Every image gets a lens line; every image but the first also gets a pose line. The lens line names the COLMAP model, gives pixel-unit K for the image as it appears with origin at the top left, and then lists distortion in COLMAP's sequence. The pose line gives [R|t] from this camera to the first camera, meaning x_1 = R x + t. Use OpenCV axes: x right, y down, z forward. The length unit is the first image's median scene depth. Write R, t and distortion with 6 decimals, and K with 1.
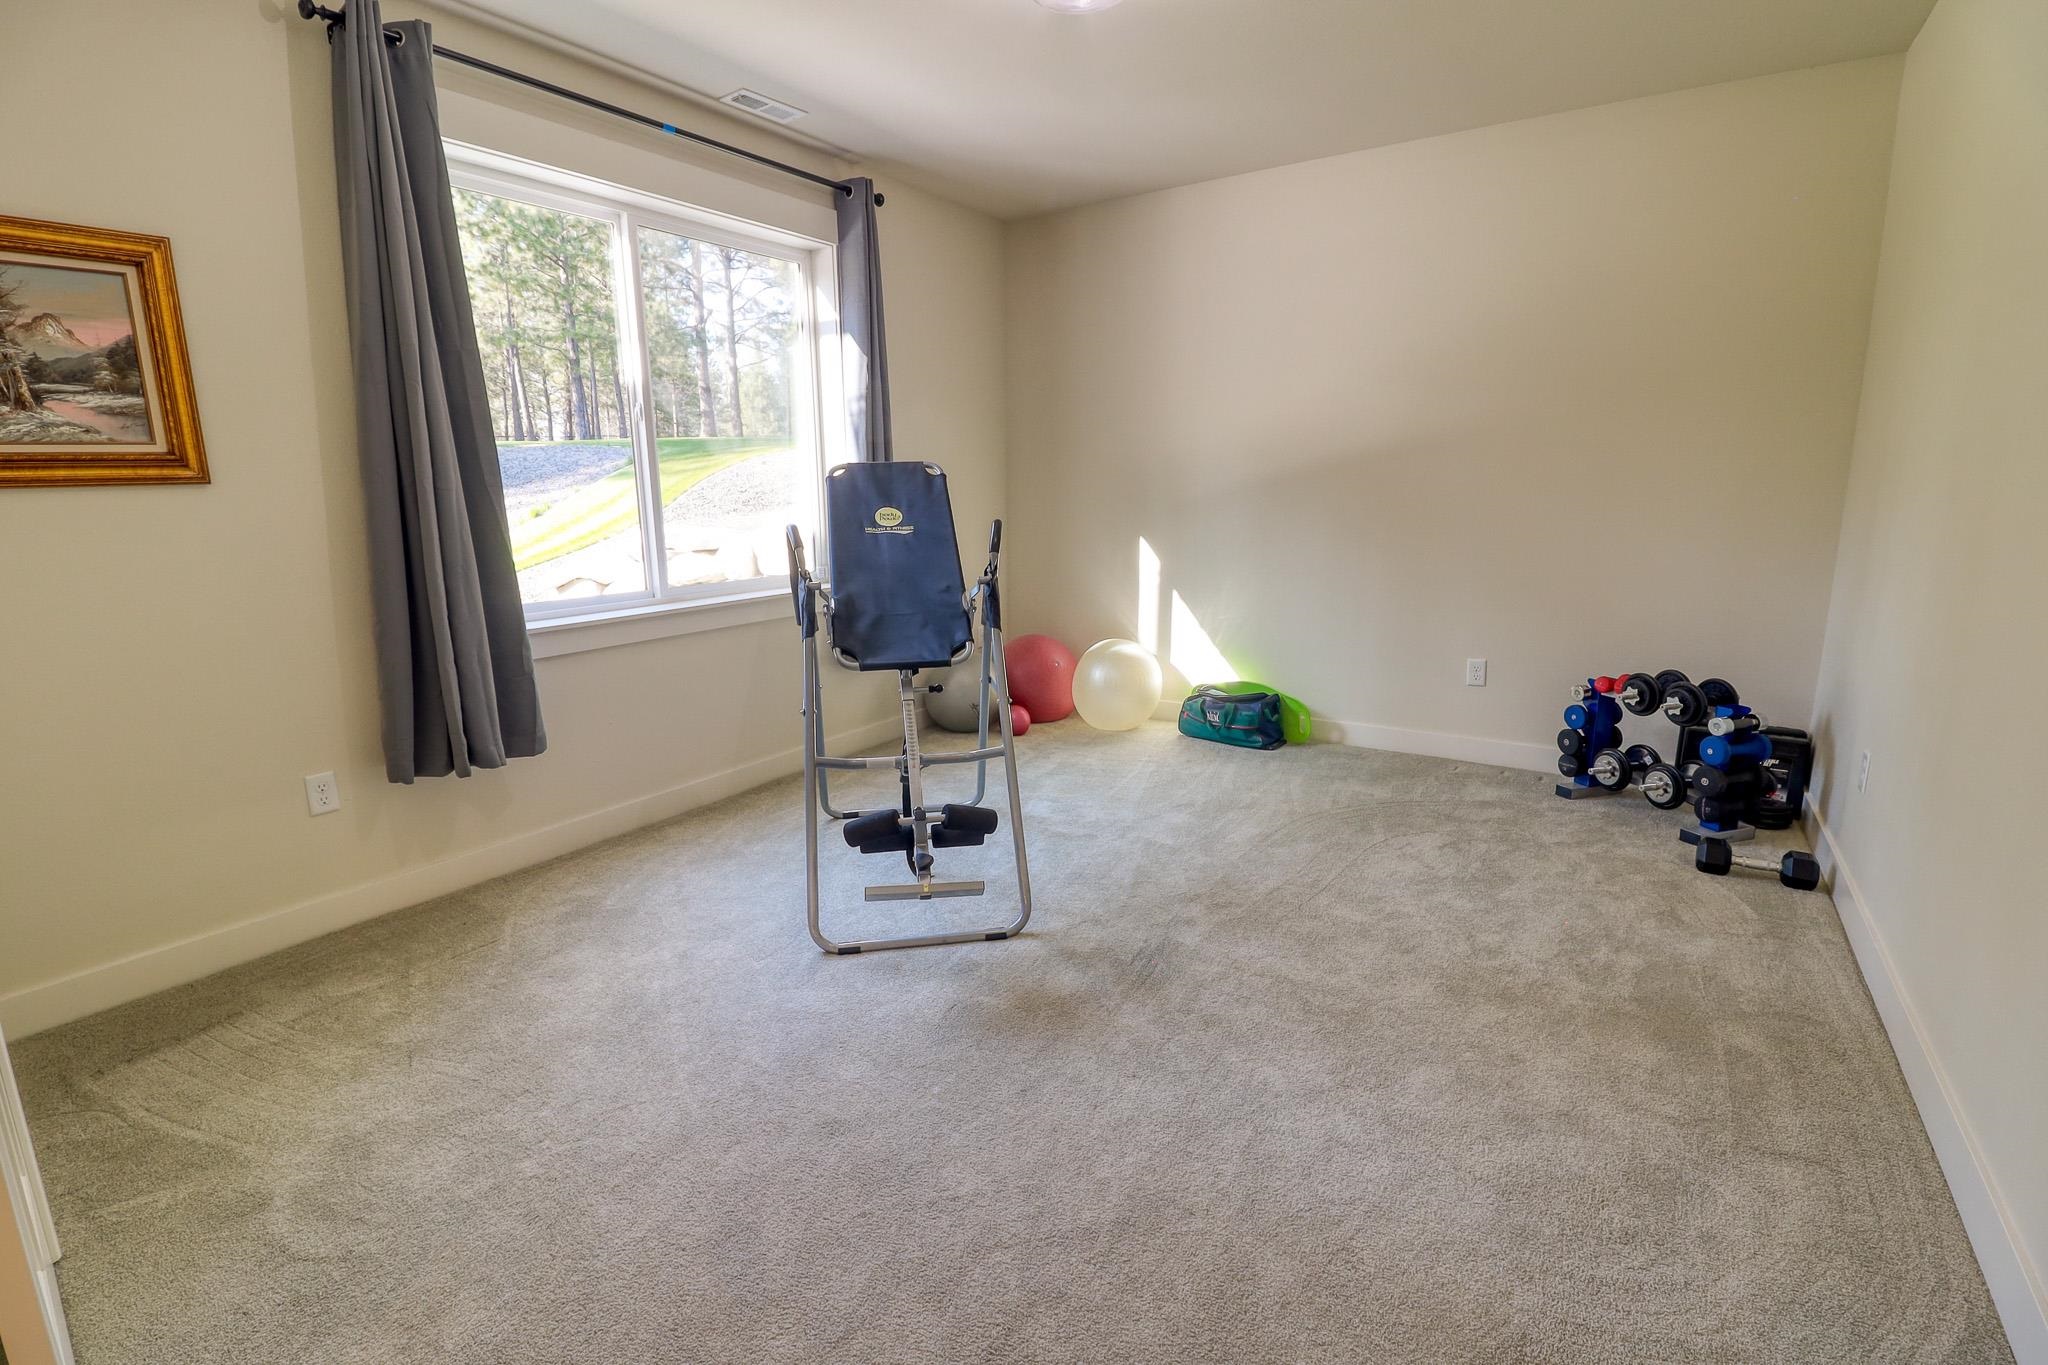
lens RADIAL K [[954.4, 0, 1028.1], [0, 954.4, 678.1], [0, 0, 1]] dist [-0.002240, -0.000275]
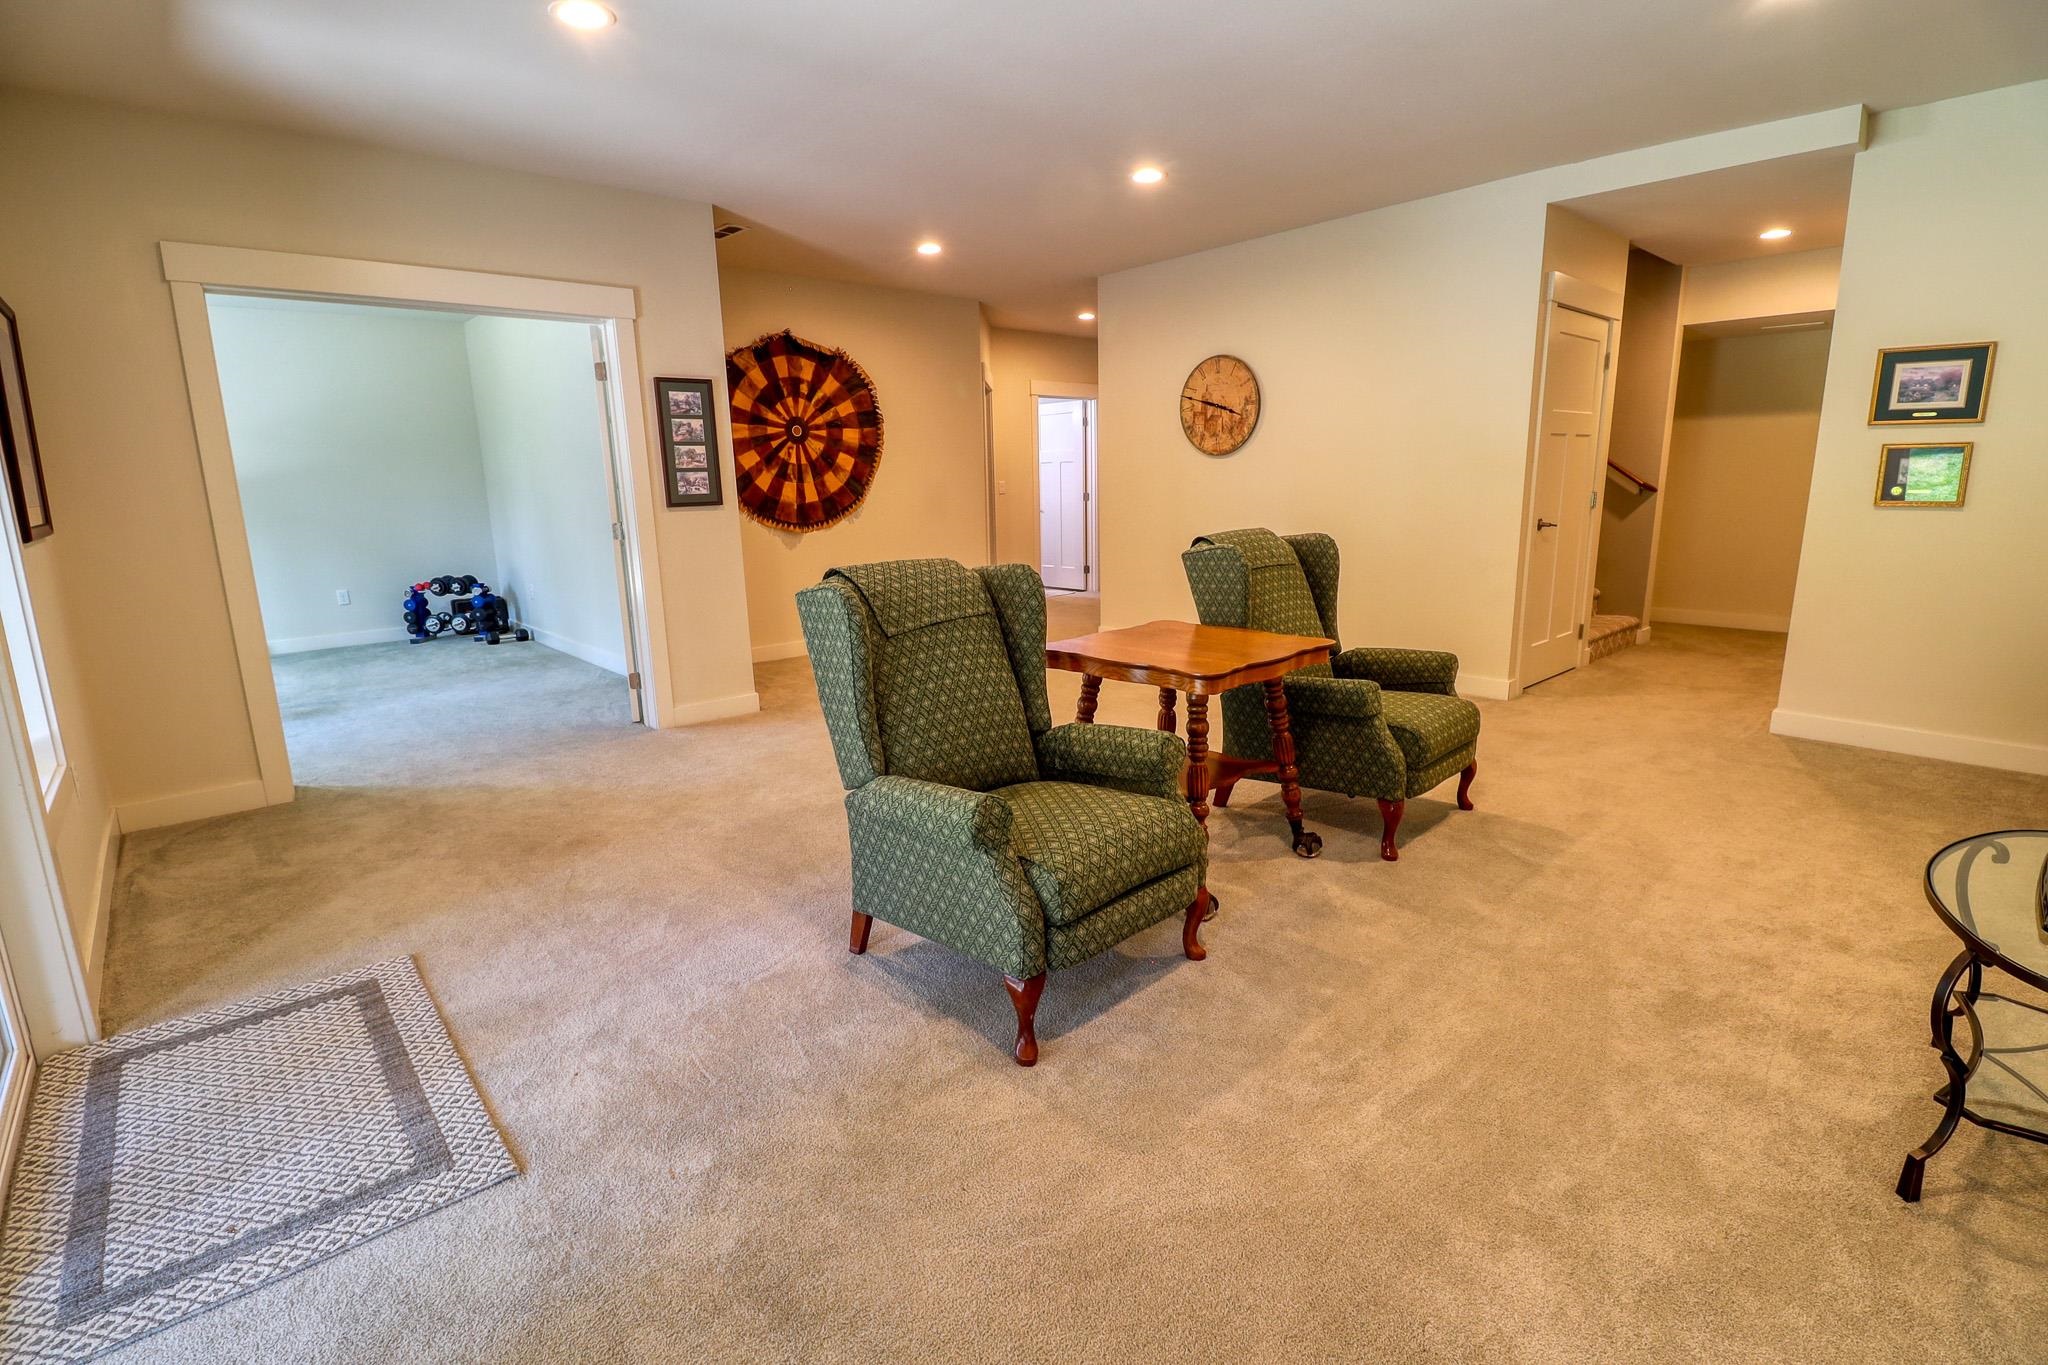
lens RADIAL K [[954.4, 0, 1026.3], [0, 954.4, 672.3], [0, 0, 1]] dist [-0.002240, -0.000275]
pose [[0.250309, -0.196540, 0.948007, -1.140850], [0.213372, 0.966301, 0.143995, 0.174658], [-0.944361, 0.166235, 0.283810, -0.887179]]
